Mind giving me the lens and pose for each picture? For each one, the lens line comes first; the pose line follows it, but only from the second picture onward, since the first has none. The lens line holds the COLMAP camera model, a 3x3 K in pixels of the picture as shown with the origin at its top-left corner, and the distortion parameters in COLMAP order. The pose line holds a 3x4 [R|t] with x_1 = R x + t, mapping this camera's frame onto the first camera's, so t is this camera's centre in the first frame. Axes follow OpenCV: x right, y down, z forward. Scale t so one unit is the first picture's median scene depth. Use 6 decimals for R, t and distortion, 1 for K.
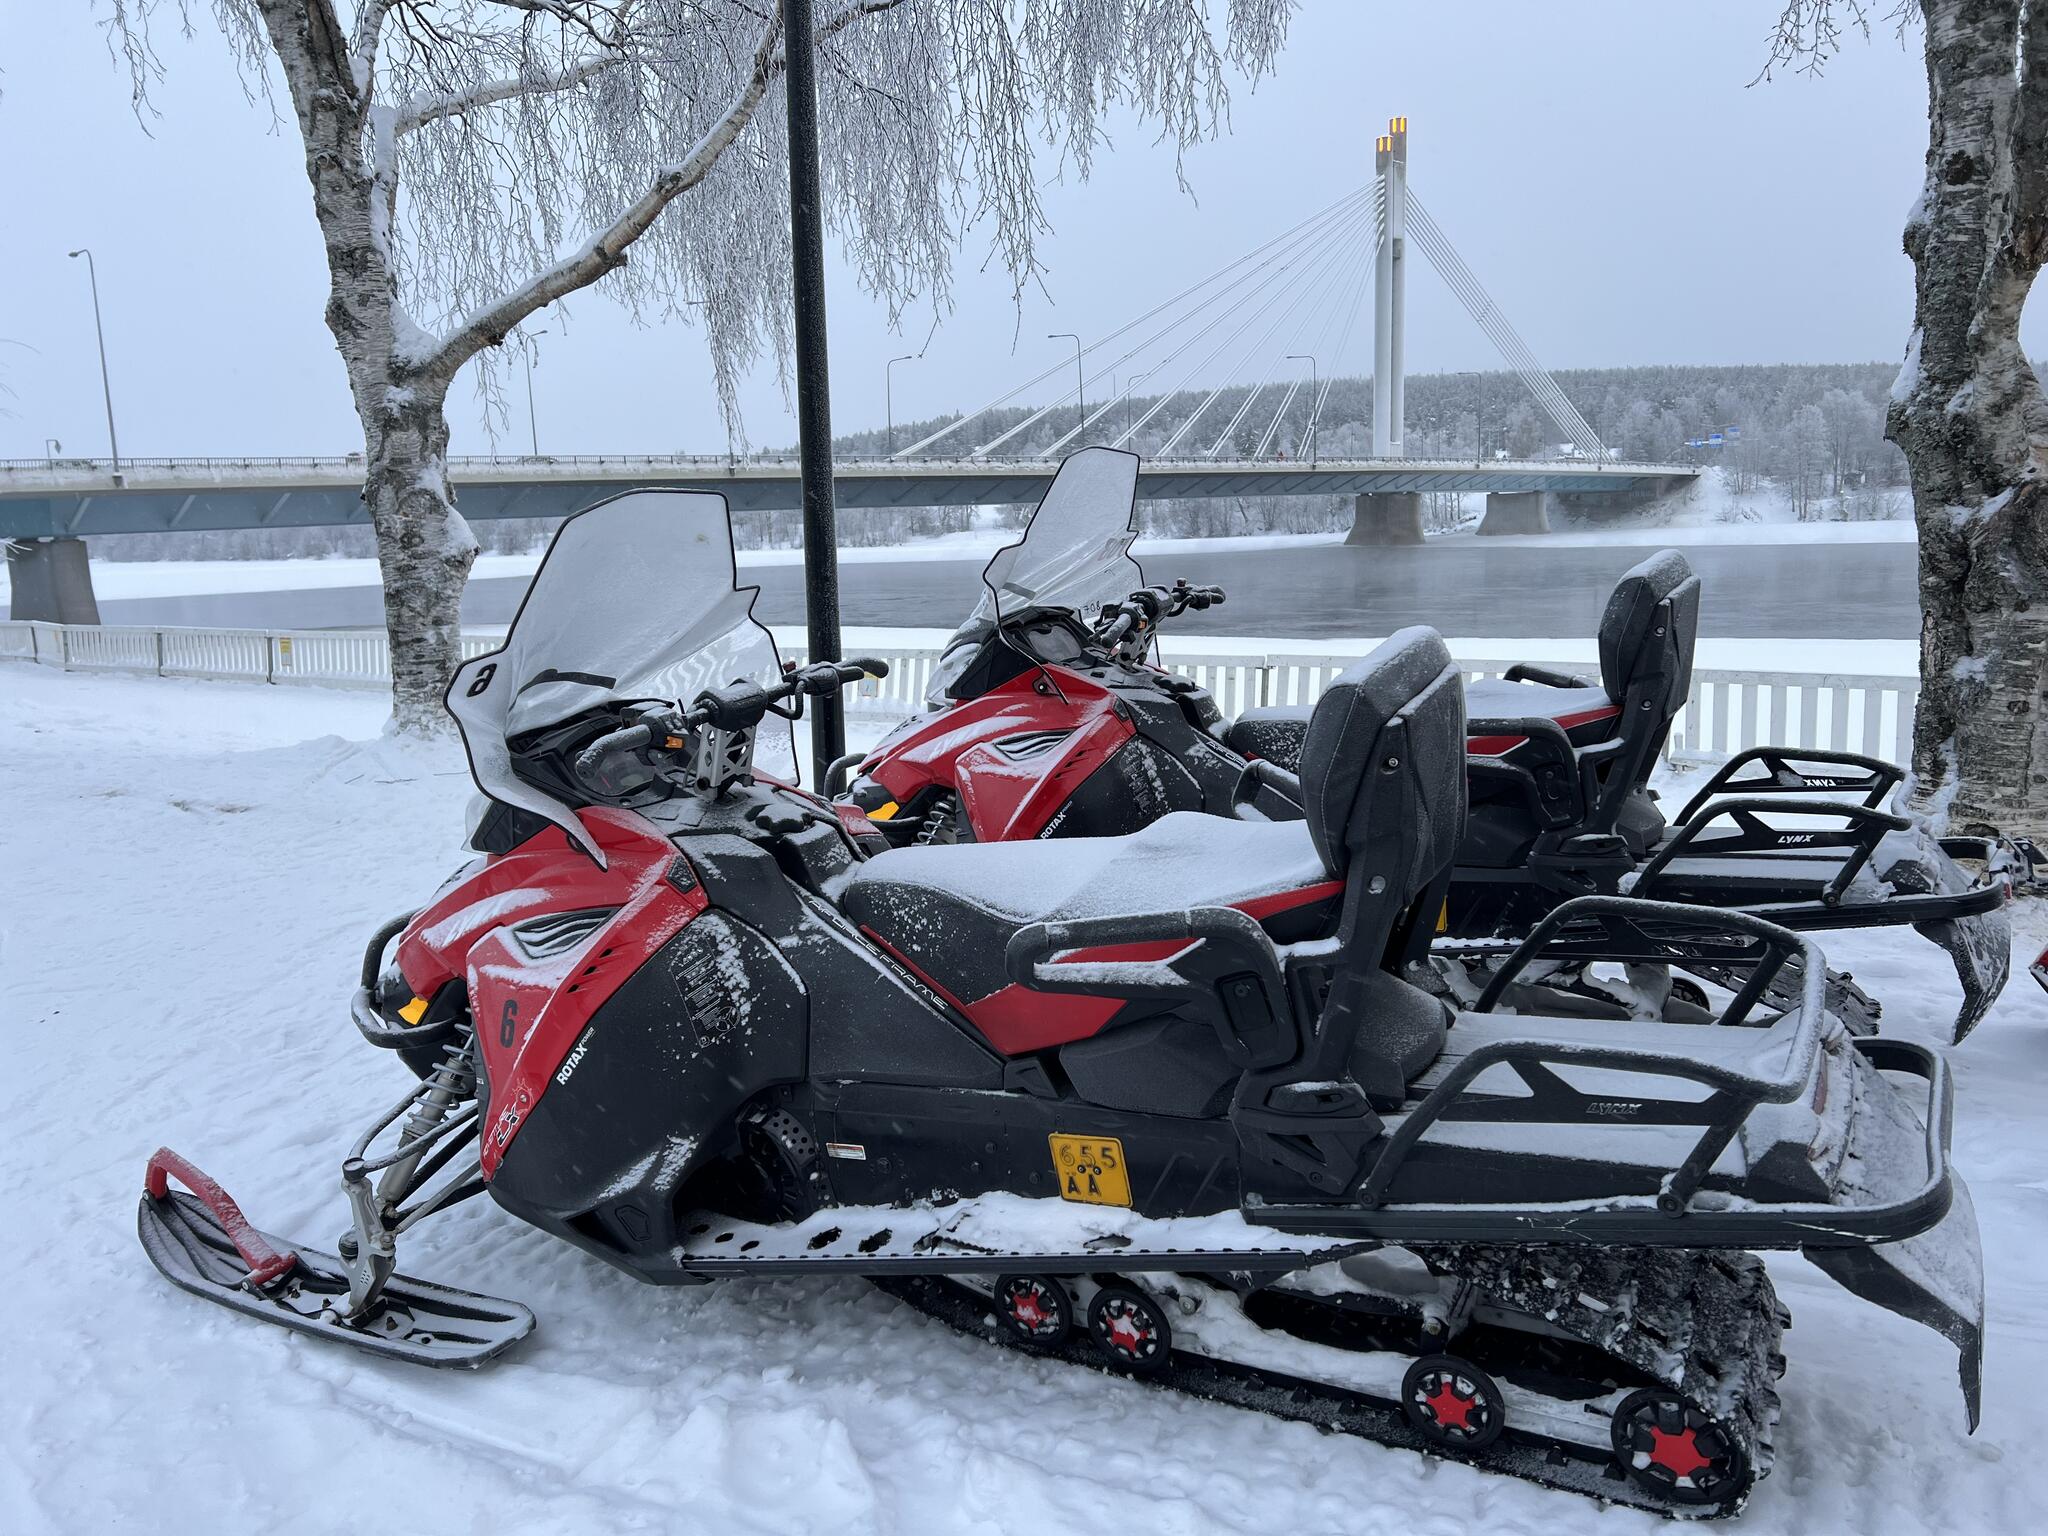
lens RADIAL K [[1564.0, 0, 1023.8], [0, 1564.0, 760.1], [0, 0, 1]] dist [0.009910, 0.002180]
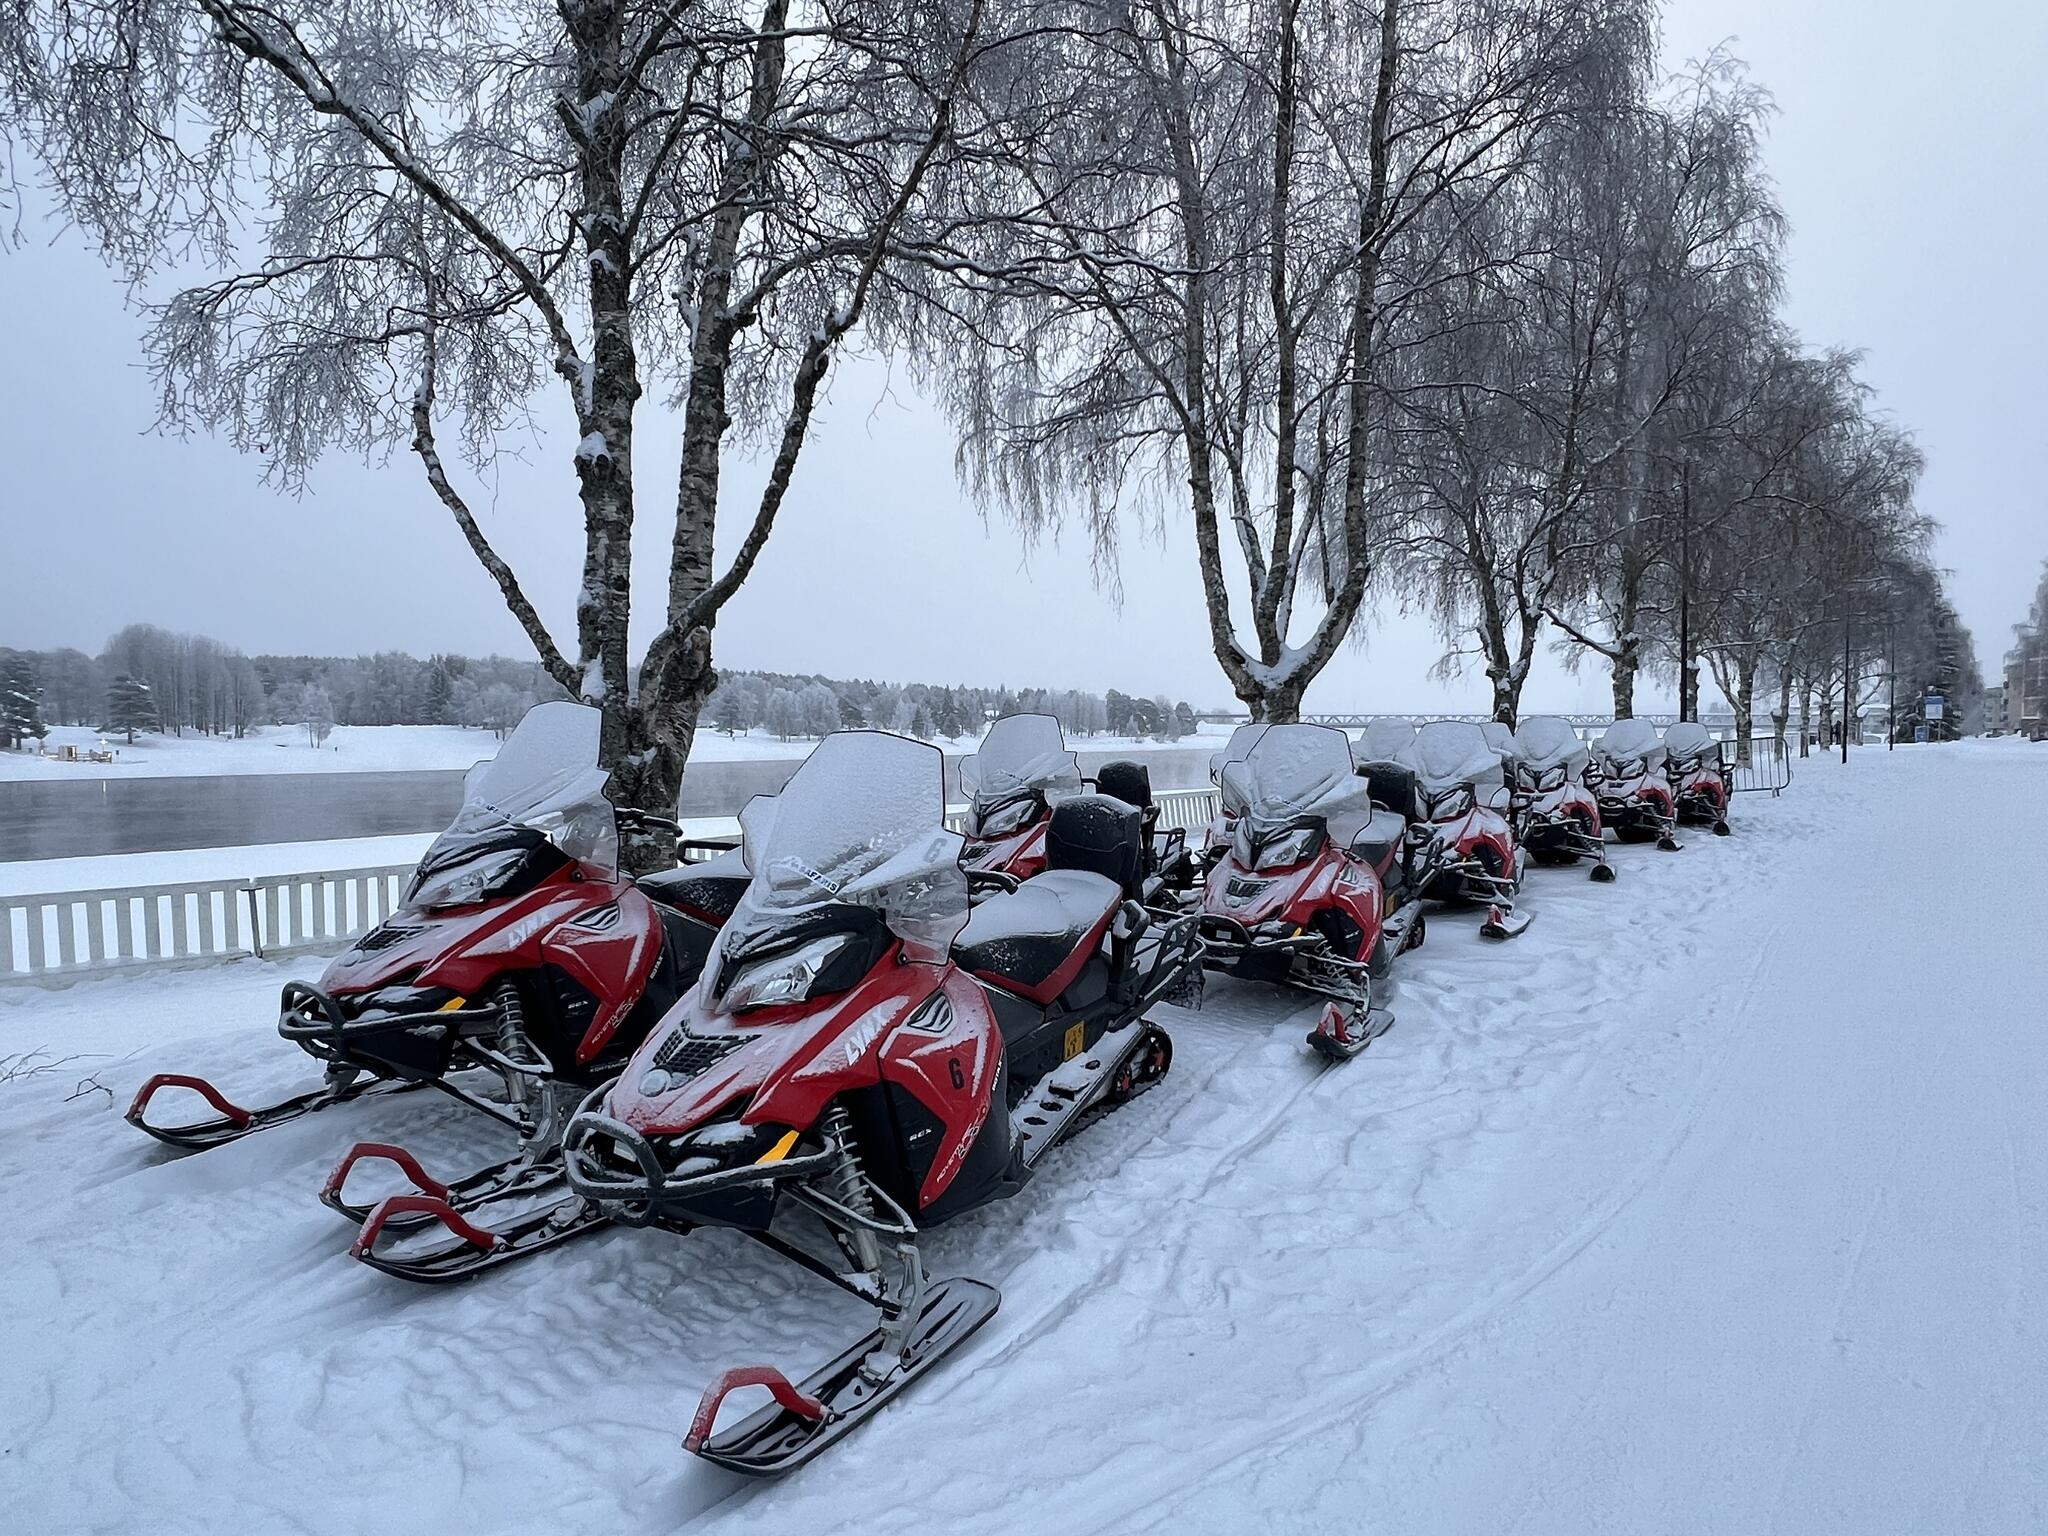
lens RADIAL K [[1192.7, 0, 1024.8], [0, 1192.7, 778.9], [0, 0, 1]] dist [-0.002775, 0.000184]
pose [[0.037366, -0.005097, 0.999289, -0.850374], [0.158429, 0.987370, -0.000887, -0.058035], [-0.986663, 0.158350, 0.037702, 0.489951]]
